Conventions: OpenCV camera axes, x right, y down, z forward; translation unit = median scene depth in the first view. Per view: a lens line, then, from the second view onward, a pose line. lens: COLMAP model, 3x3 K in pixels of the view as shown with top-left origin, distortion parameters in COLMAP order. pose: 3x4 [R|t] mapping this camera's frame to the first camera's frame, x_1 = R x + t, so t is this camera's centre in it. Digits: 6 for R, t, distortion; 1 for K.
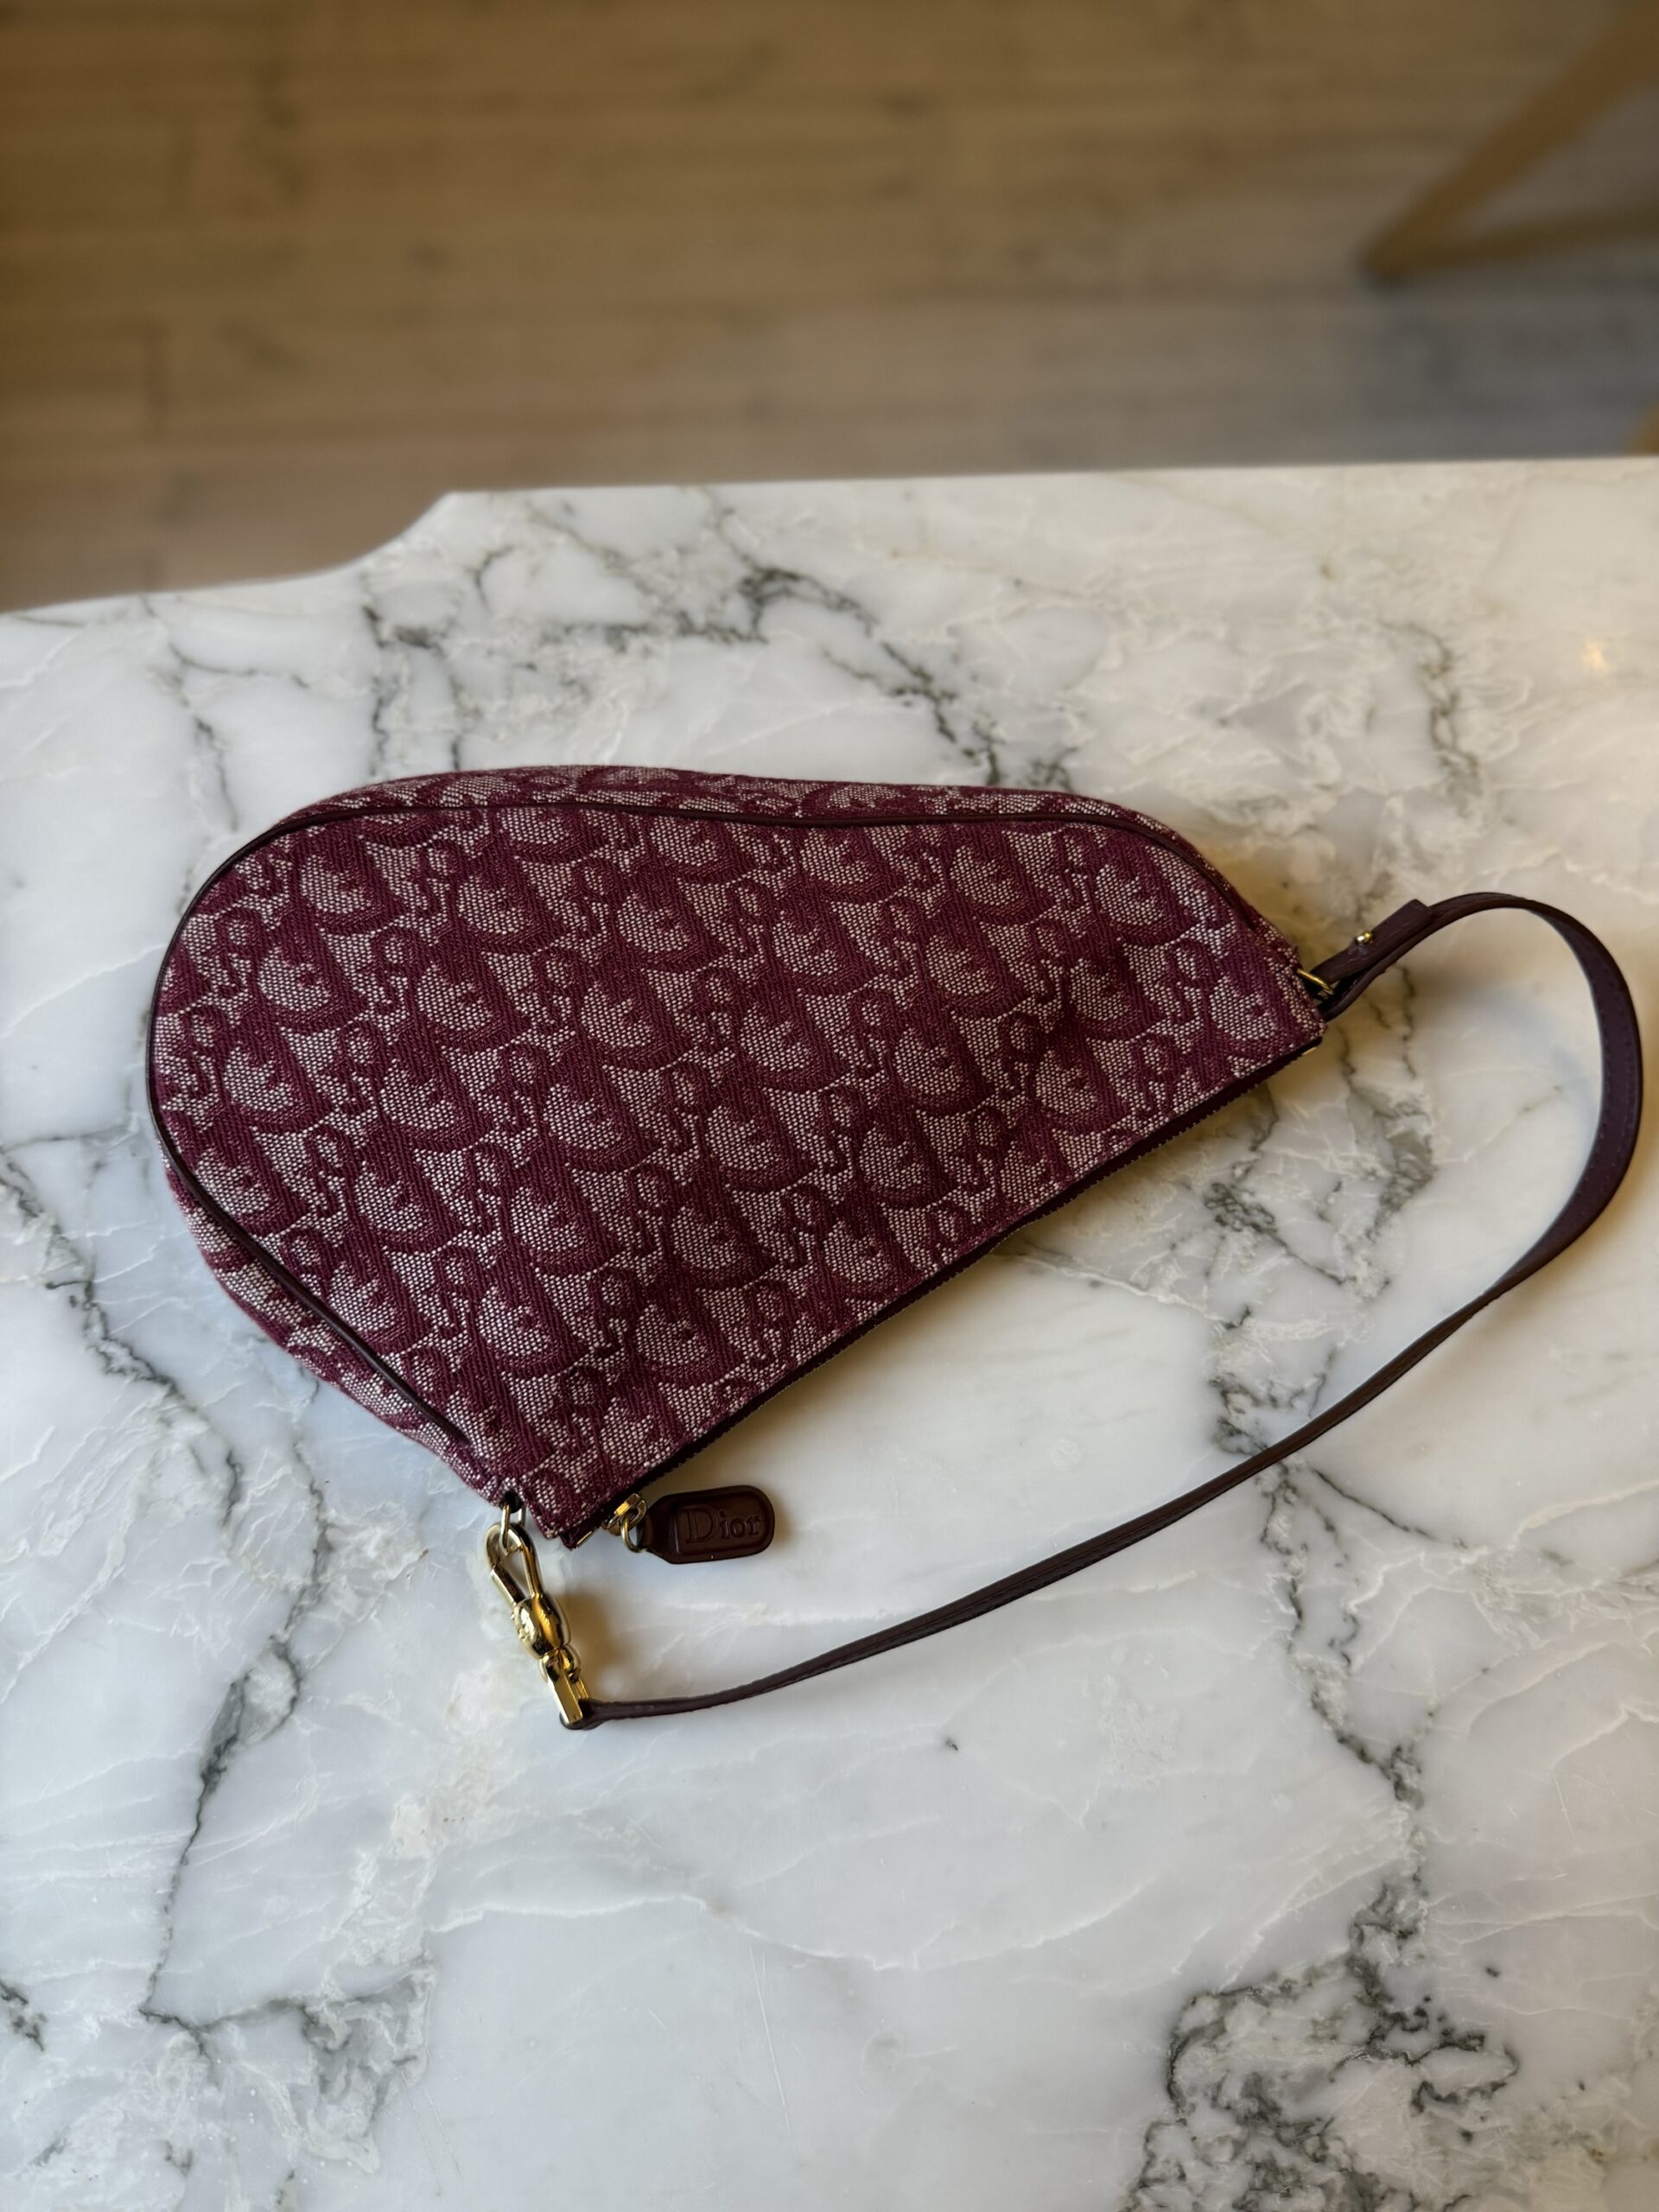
lens RADIAL K [[1573.7, 0, 838.6], [0, 1573.7, 1109.8], [0, 0, 1]] dist [0.015315, -0.061789]
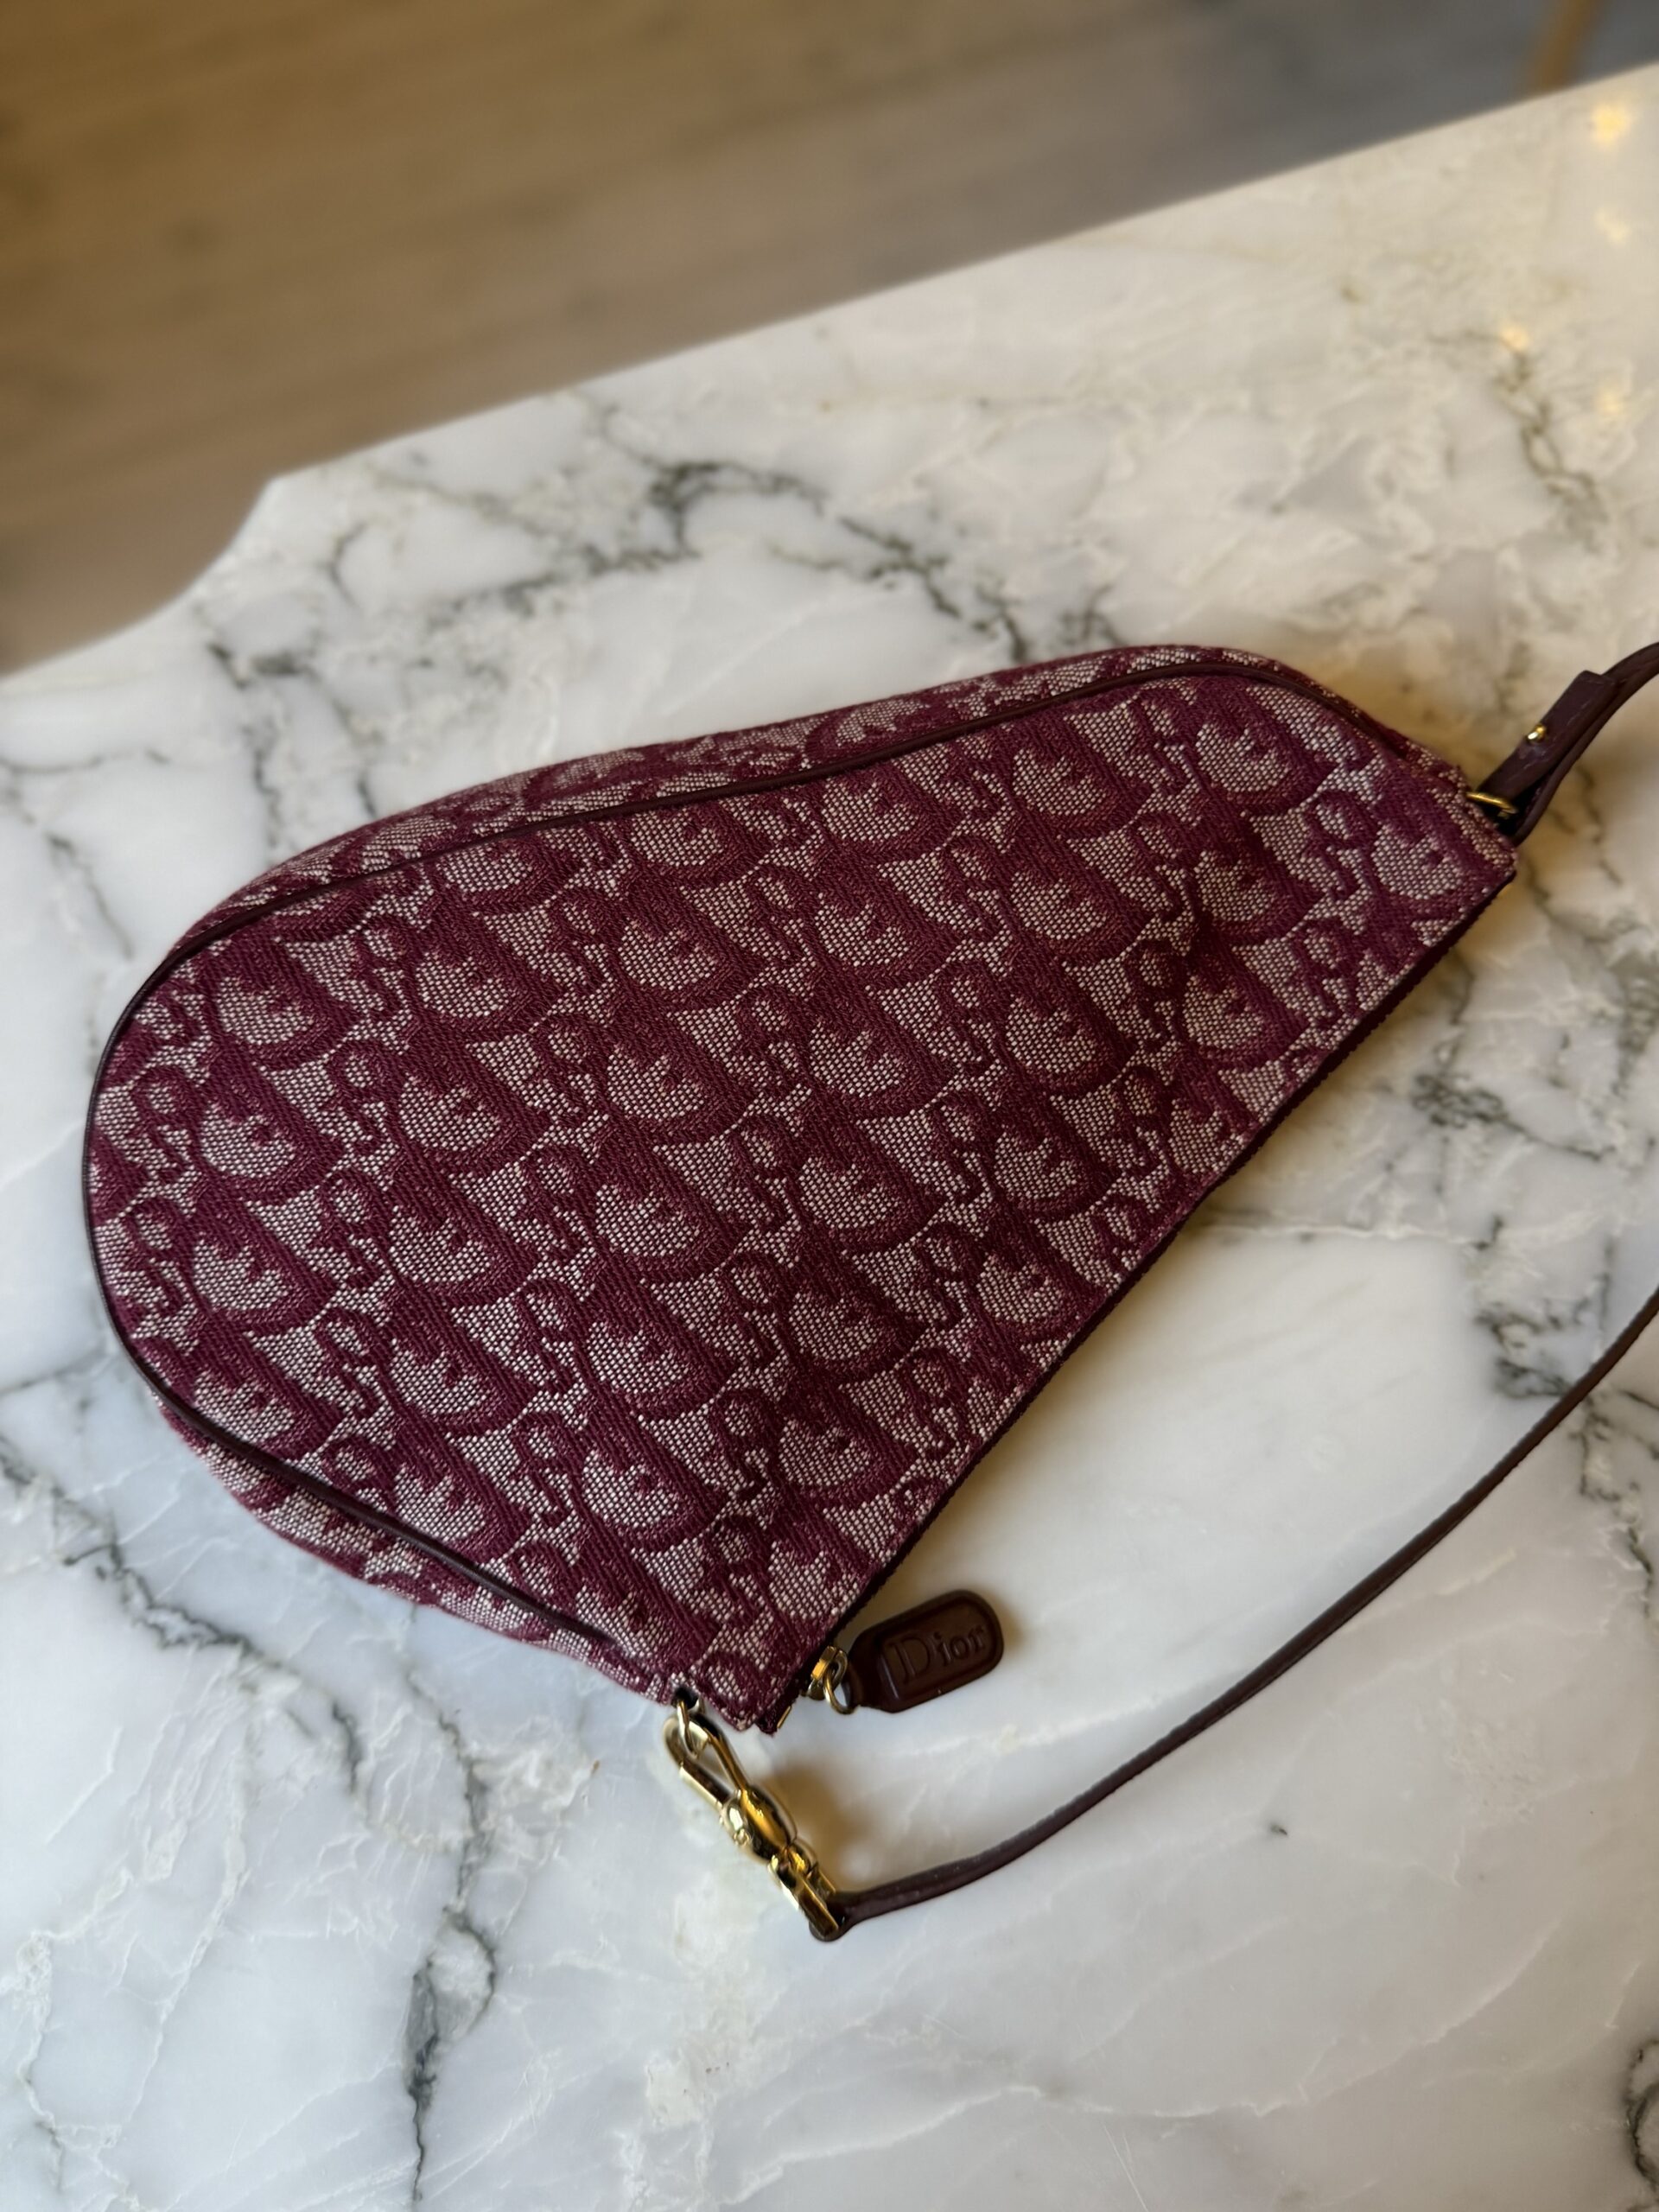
lens RADIAL K [[1573.7, 0, 821.0], [0, 1573.7, 1111.4], [0, 0, 1]] dist [0.015315, -0.061789]
pose [[0.967225, -0.252207, -0.029448, -0.039151], [0.253681, 0.964833, 0.068873, -0.074332], [0.011042, -0.074086, 0.997191, 0.209805]]
